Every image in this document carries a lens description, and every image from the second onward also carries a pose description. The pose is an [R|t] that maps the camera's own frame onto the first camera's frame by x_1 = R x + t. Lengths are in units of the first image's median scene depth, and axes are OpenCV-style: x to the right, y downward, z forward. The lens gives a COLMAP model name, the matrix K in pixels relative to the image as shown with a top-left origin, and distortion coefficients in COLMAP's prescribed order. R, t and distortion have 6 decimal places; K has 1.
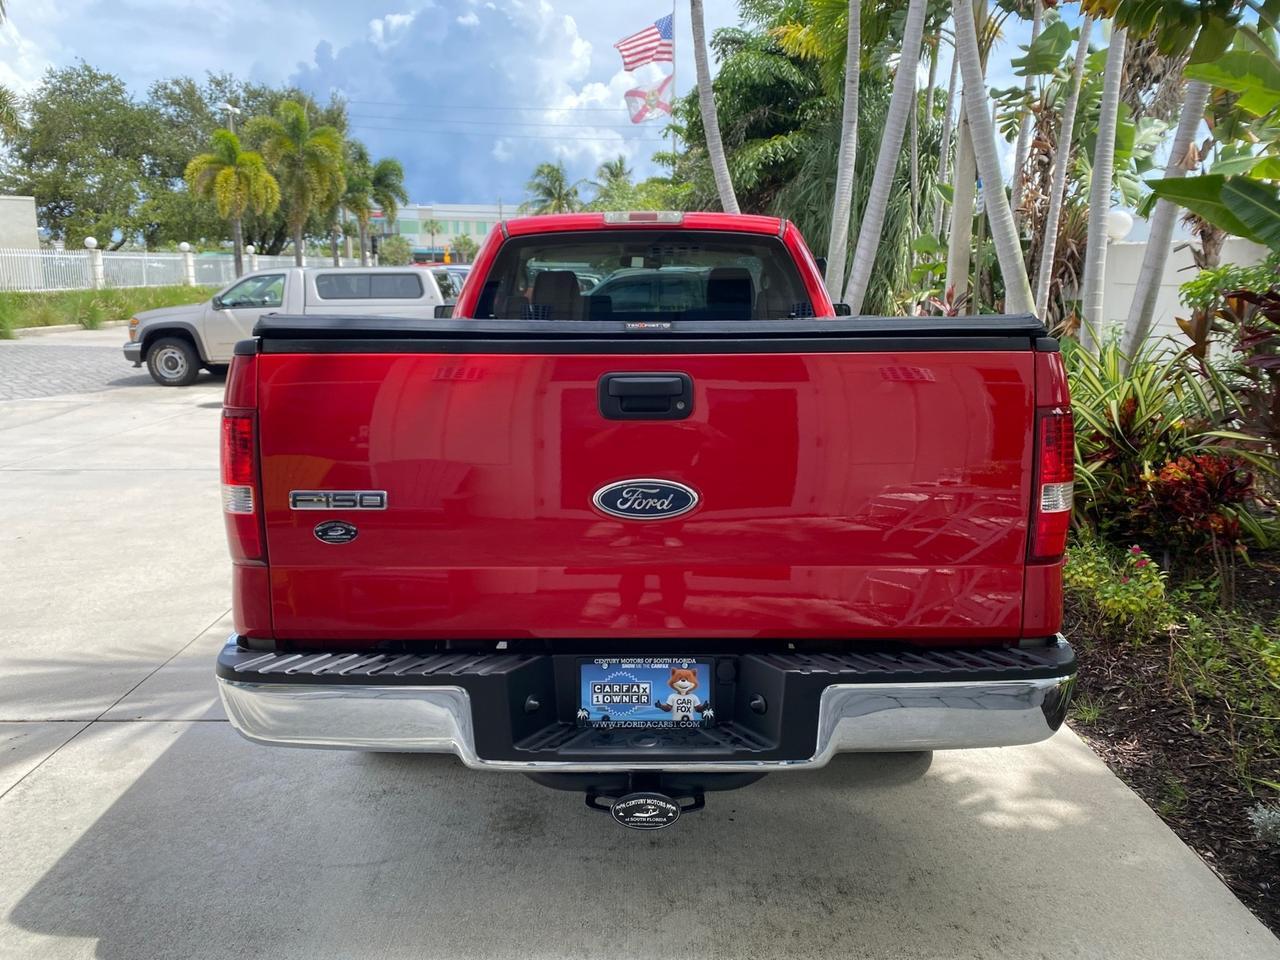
lens RADIAL K [[993.0, 0, 638.2], [0, 993.0, 476.9], [0, 0, 1]] dist [0.012074, -0.000832]
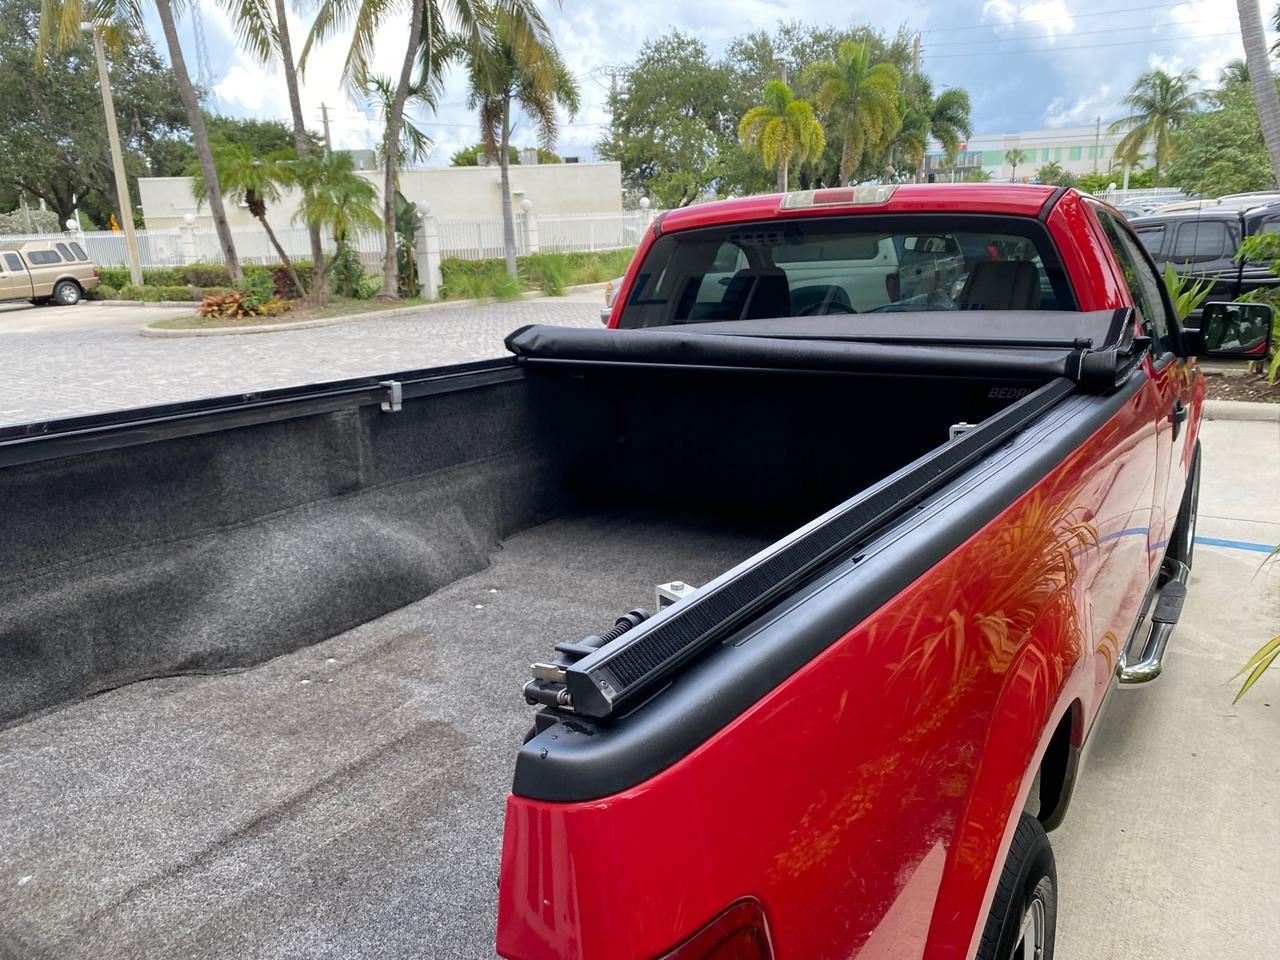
lens RADIAL K [[996.9, 0, 636.9], [0, 996.9, 486.6], [0, 0, 1]] dist [0.005637, 0.003376]
pose [[0.847529, 0.097943, -0.521634, 0.104335], [-0.061891, 0.994358, 0.086144, -0.044168], [0.527128, -0.040726, 0.848809, 0.129435]]
